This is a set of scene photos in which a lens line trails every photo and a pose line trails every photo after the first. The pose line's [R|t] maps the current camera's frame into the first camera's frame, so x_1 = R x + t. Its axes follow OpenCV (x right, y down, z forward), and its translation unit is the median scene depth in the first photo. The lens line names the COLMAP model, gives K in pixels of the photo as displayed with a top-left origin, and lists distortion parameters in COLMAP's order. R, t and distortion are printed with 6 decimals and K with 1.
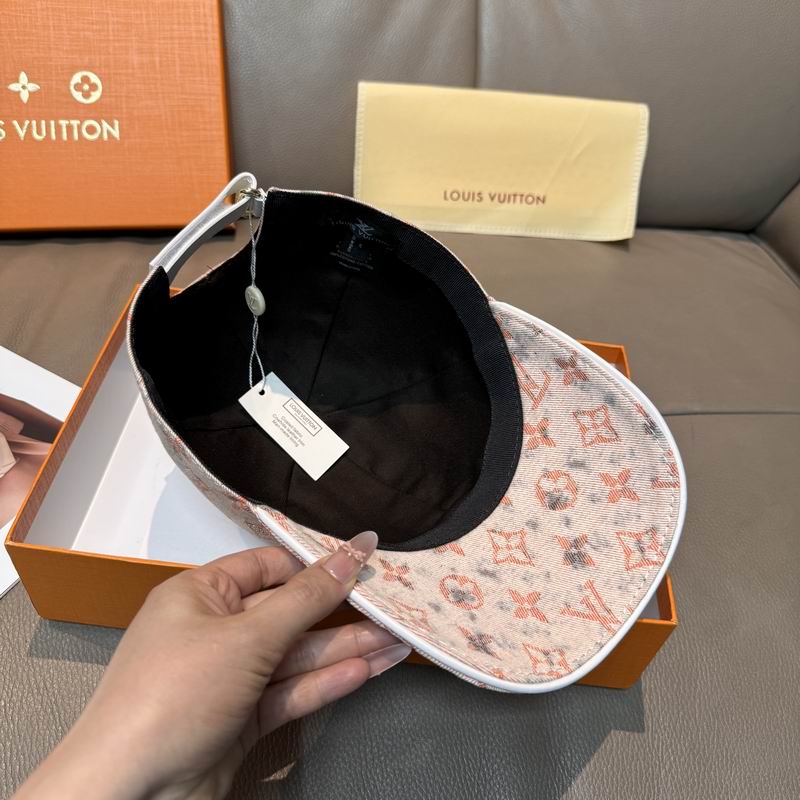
lens RADIAL K [[812.8, 0, 402.3], [0, 812.8, 400.8], [0, 0, 1]] dist [-0.017610, -0.006050]
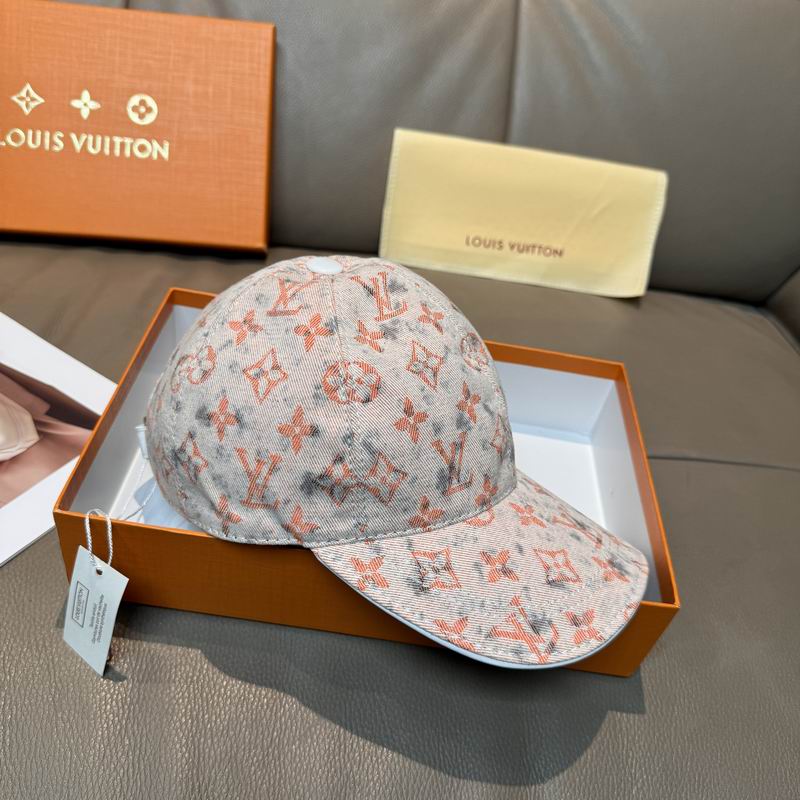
lens RADIAL K [[813.6, 0, 395.3], [0, 813.6, 400.8], [0, 0, 1]] dist [-0.000860, -0.040019]
pose [[0.995714, 0.089969, -0.021439, 0.000891], [-0.091470, 0.992227, -0.084368, 0.055368], [0.013682, 0.085967, 0.996204, -0.036426]]
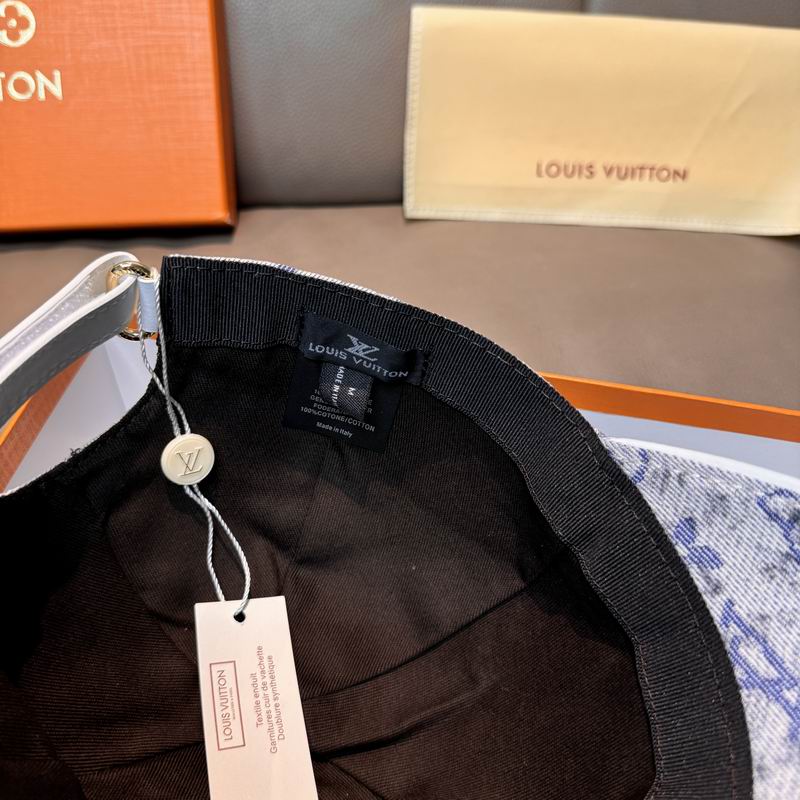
lens RADIAL K [[819.0, 0, 388.9], [0, 819.0, 399.7], [0, 0, 1]] dist [-0.109701, 0.128848]
pose [[0.997044, -0.000885, -0.076827, -0.022779], [0.002506, 0.999776, 0.020993, -0.082840], [0.076791, -0.021124, 0.996823, 0.342217]]
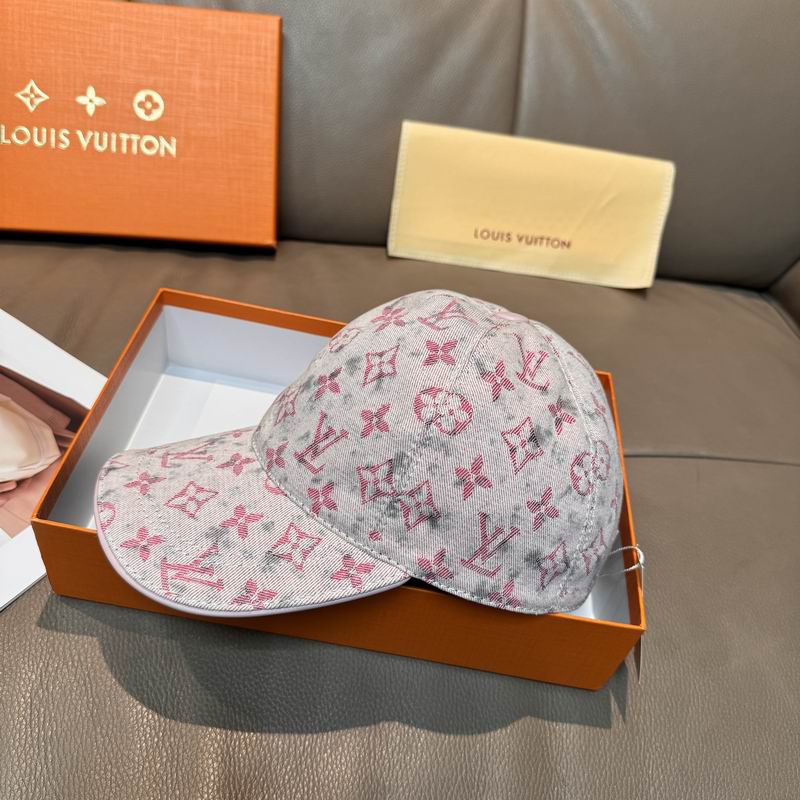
lens RADIAL K [[814.4, 0, 396.8], [0, 814.4, 398.4], [0, 0, 1]] dist [-0.007121, -0.025617]
pose [[0.996720, 0.080734, -0.005615, -0.028830], [-0.080894, 0.995929, -0.039781, 0.011639], [0.002381, 0.040105, 0.999193, -0.051300]]
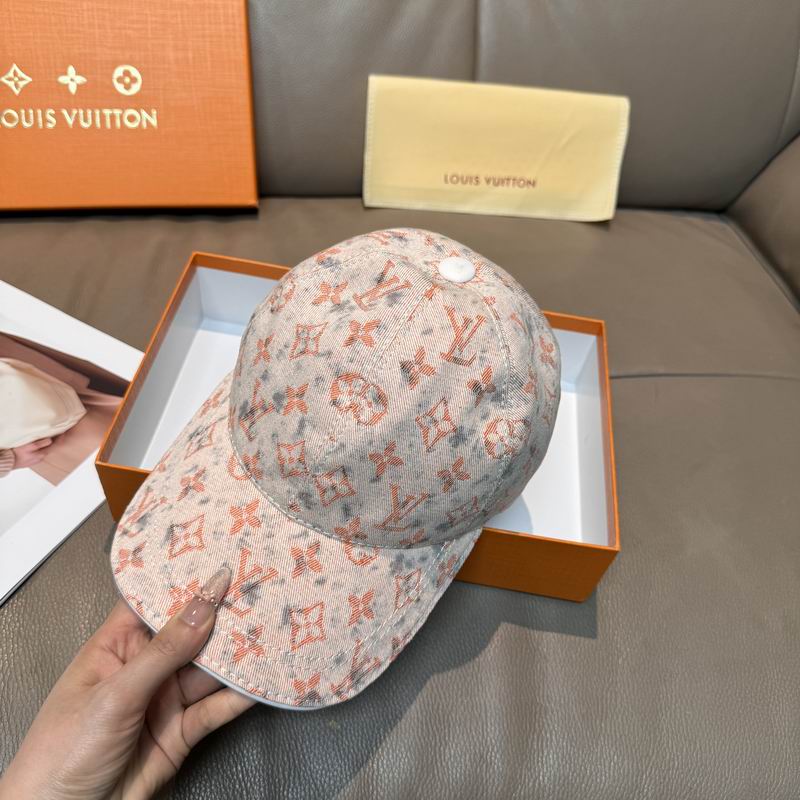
lens RADIAL K [[822.8, 0, 397.0], [0, 822.8, 401.5], [0, 0, 1]] dist [-0.010037, -0.015222]
pose [[0.999944, 0.007255, 0.007727, -0.023015], [-0.007599, 0.998943, 0.045340, 0.002274], [-0.007390, -0.045396, 0.998942, -0.157178]]
